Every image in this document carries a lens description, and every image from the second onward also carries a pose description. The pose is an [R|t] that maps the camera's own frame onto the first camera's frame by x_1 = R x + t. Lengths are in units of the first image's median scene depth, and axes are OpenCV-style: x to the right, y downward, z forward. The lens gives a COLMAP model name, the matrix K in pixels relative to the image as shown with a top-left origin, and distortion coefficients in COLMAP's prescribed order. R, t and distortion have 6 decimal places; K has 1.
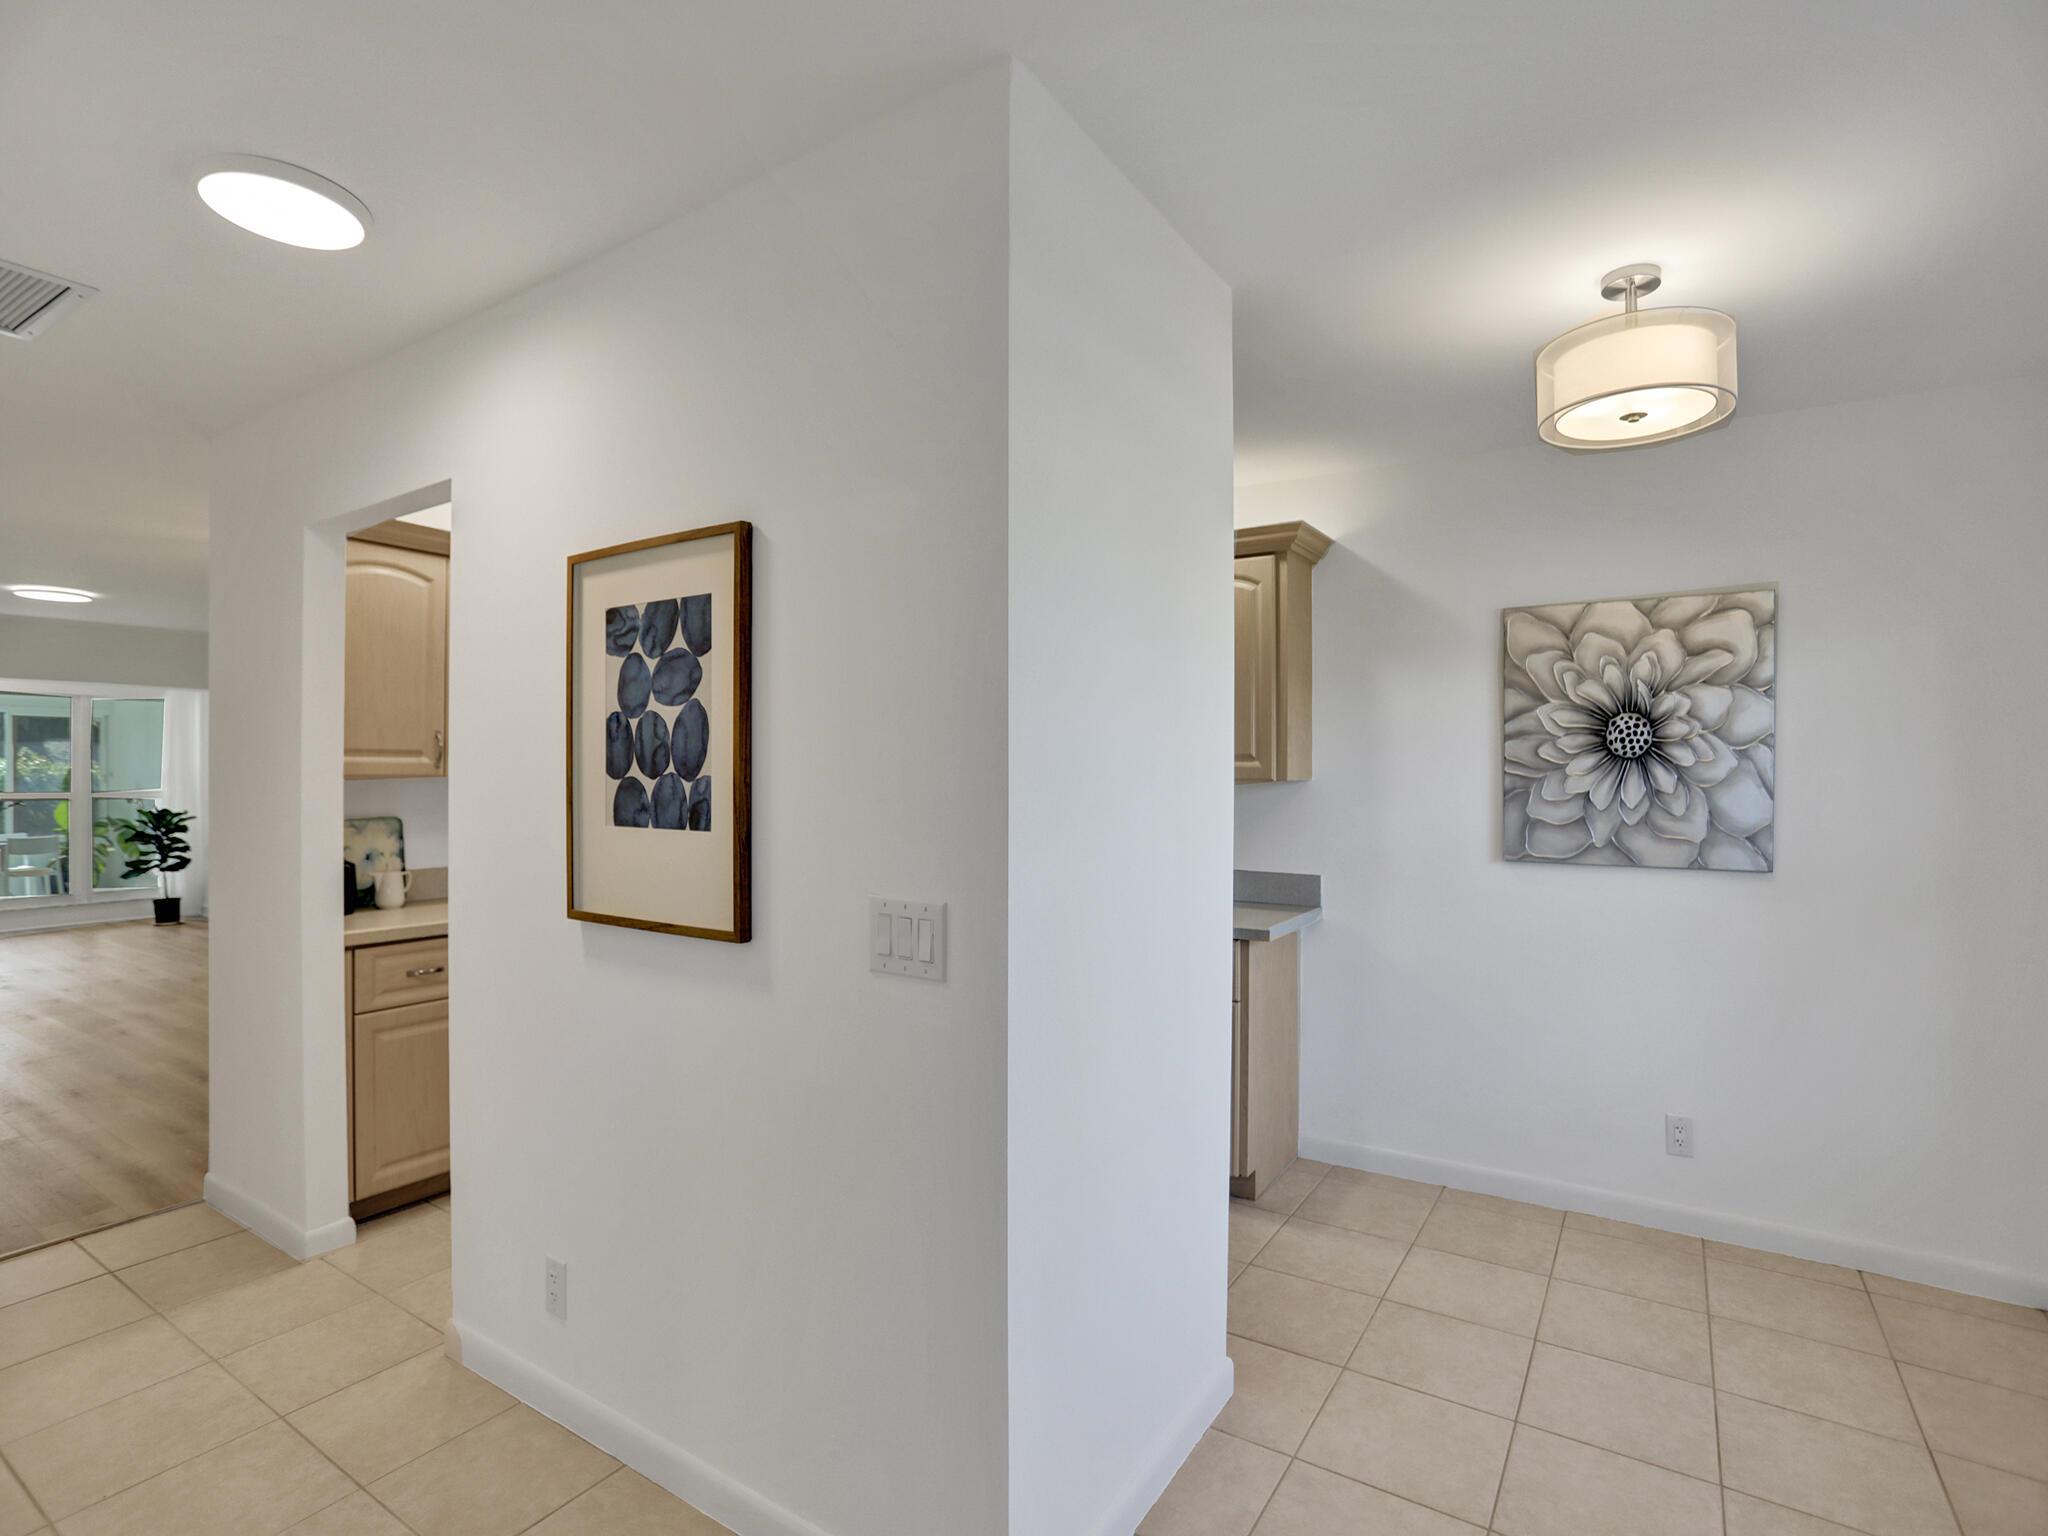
lens RADIAL K [[1023.3, 0, 1020.3], [0, 1023.3, 765.6], [0, 0, 1]] dist [-0.034196, 0.008304]
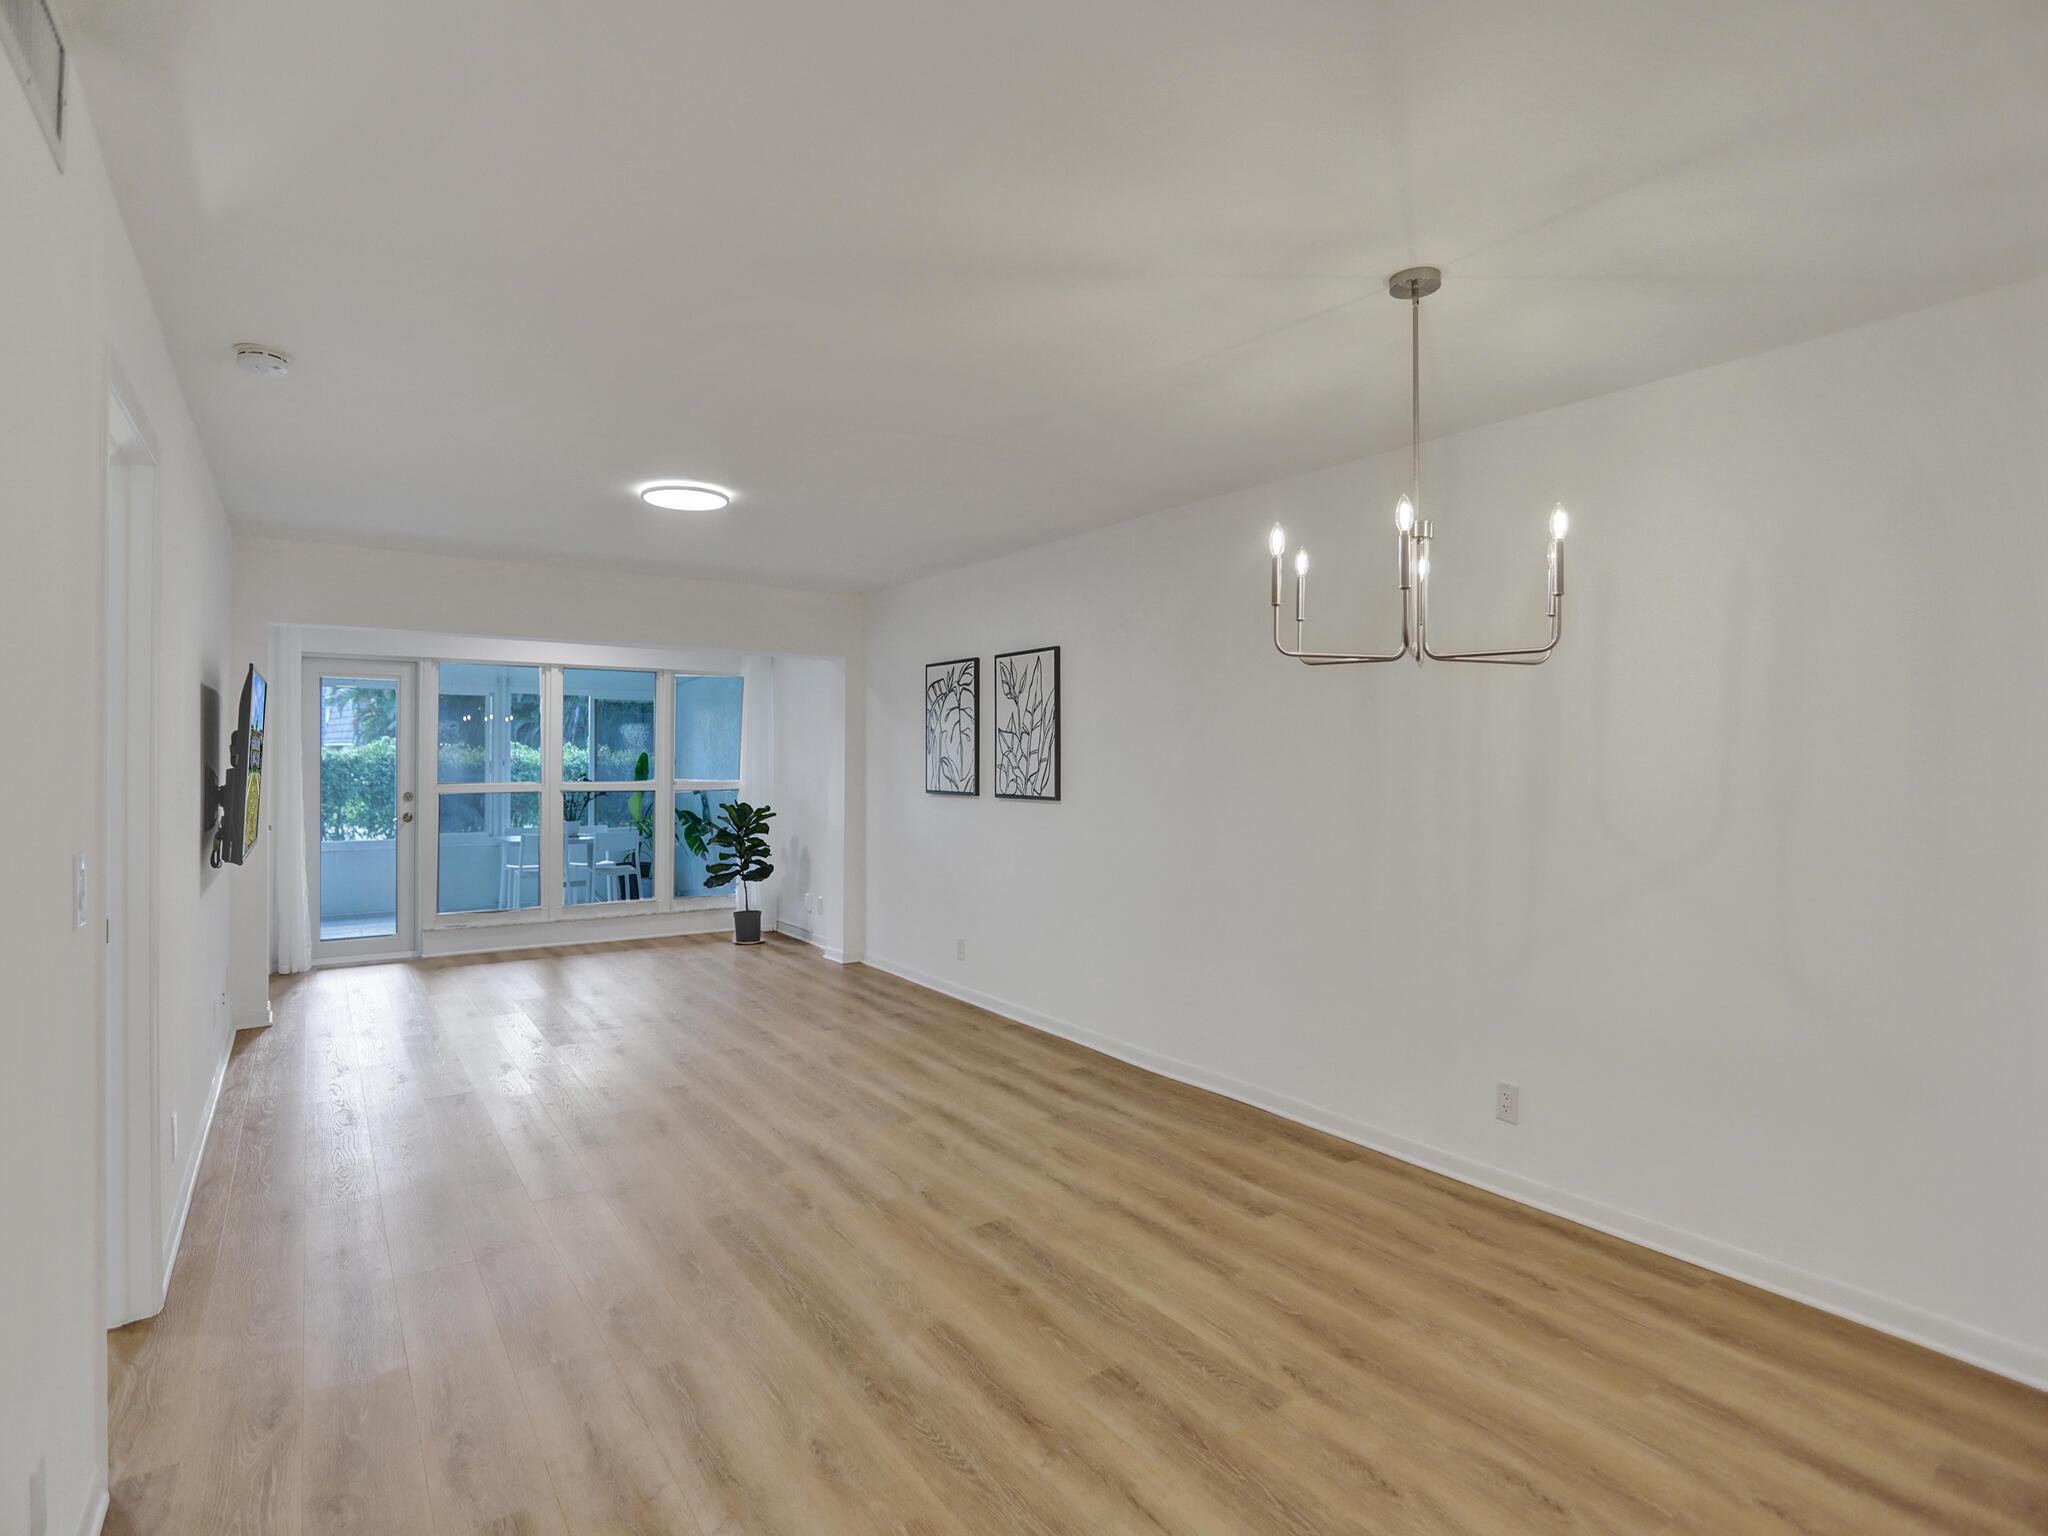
lens RADIAL K [[1023.3, 0, 996.7], [0, 1023.3, 775.5], [0, 0, 1]] dist [-0.034196, 0.008304]
pose [[0.926333, 0.018083, -0.376270, -0.342244], [-0.013915, 0.999808, 0.013793, 0.004728], [0.376448, -0.007541, 0.926407, 0.291979]]
